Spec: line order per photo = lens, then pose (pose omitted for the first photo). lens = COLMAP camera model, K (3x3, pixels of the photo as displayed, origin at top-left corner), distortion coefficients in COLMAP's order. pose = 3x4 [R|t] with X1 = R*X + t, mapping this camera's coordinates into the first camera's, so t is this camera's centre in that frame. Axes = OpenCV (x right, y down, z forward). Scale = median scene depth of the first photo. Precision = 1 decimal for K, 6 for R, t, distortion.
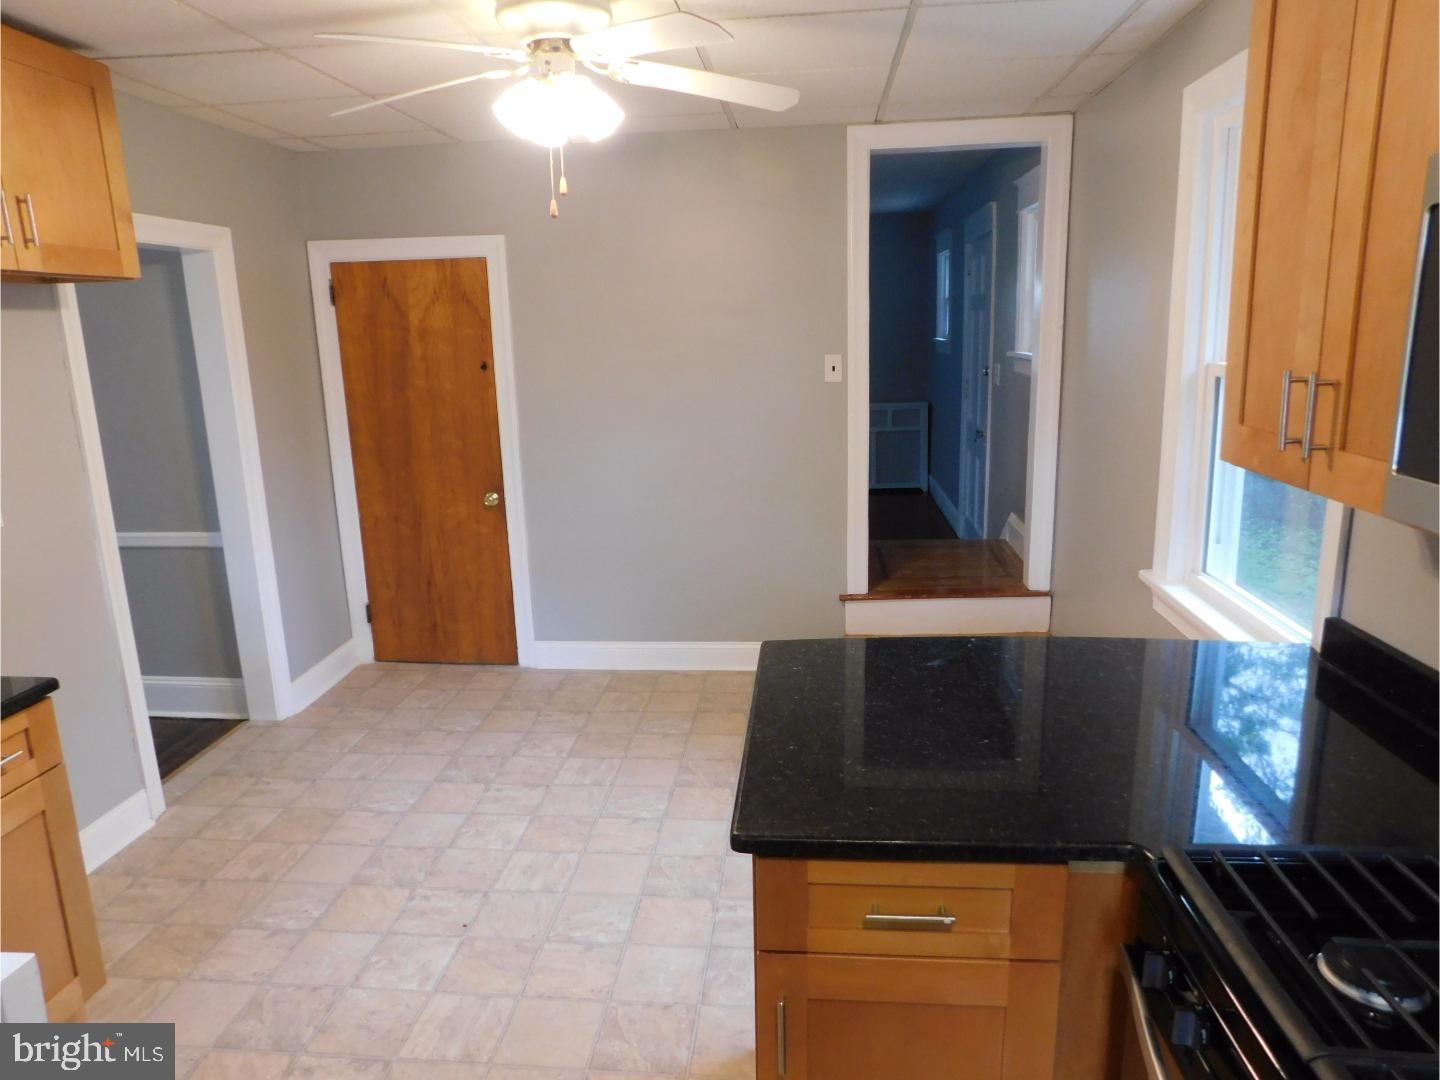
lens RADIAL K [[953.9, 0, 718.7], [0, 953.9, 534.7], [0, 0, 1]] dist [-0.072768, 0.061711]
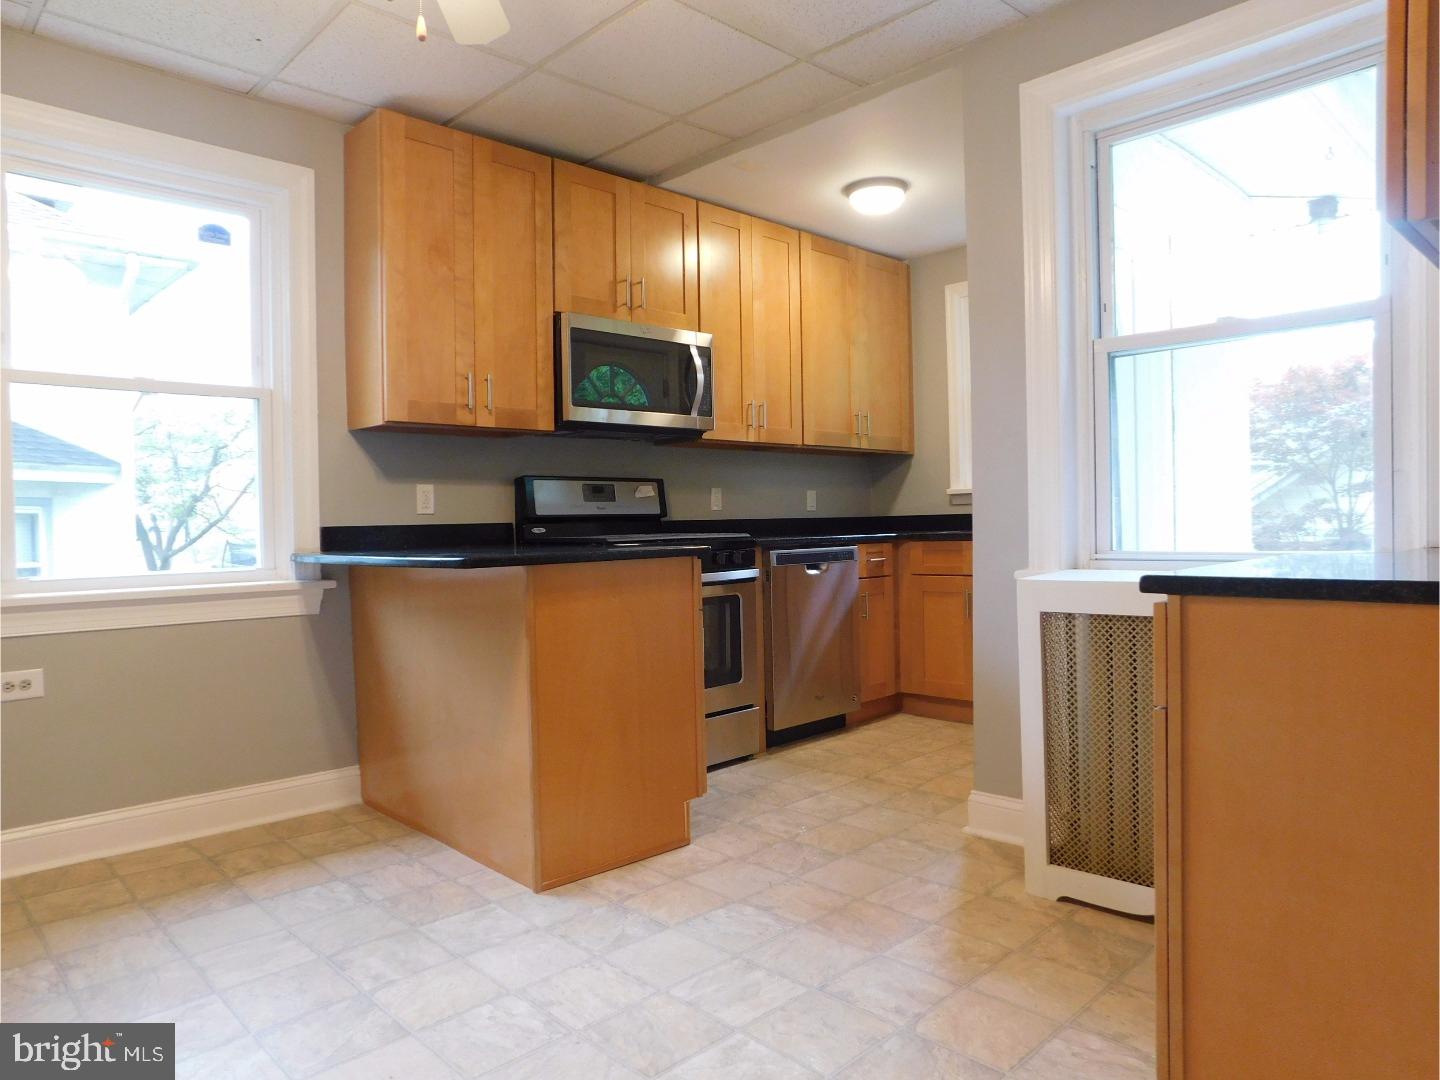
lens RADIAL K [[953.9, 0, 718.7], [0, 953.9, 534.7], [0, 0, 1]] dist [-0.072768, 0.061711]
pose [[-0.762765, 0.033062, 0.645830, -0.762031], [0.181415, 0.969529, 0.164628, -0.036382], [-0.620708, 0.242736, -0.745521, 1.405189]]
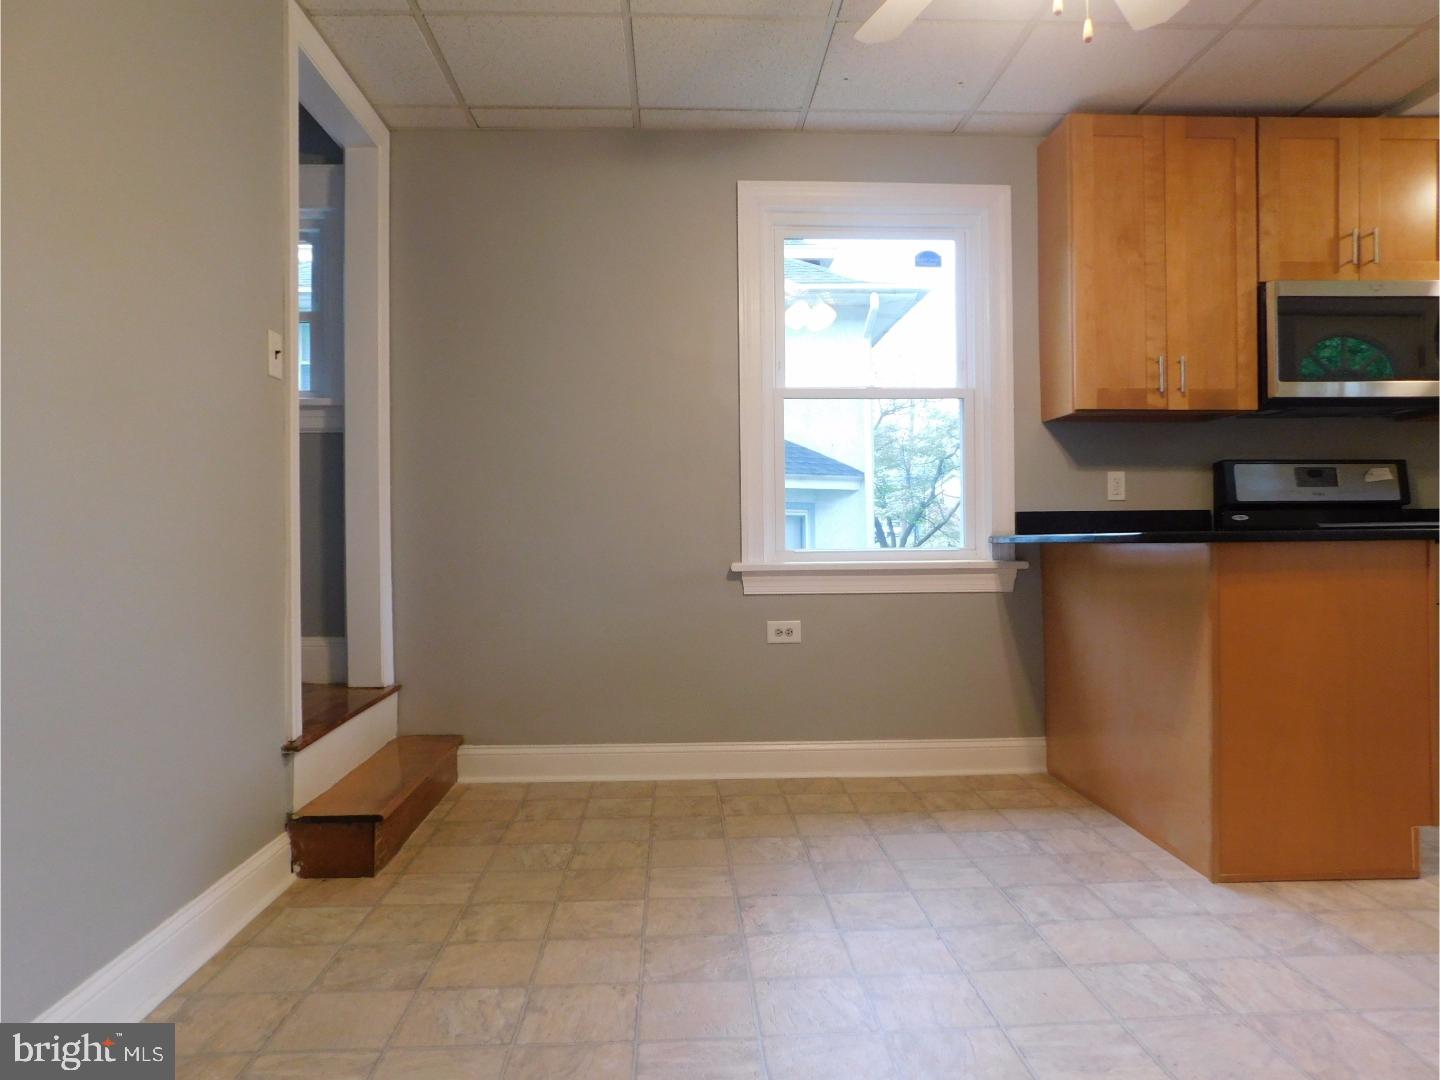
lens RADIAL K [[953.9, 0, 718.7], [0, 953.9, 534.7], [0, 0, 1]] dist [-0.072768, 0.061711]
pose [[-0.146156, 0.033069, 0.988709, -0.841233], [0.229777, 0.973242, 0.001415, -0.002431], [-0.962206, 0.227389, -0.149843, 1.421405]]
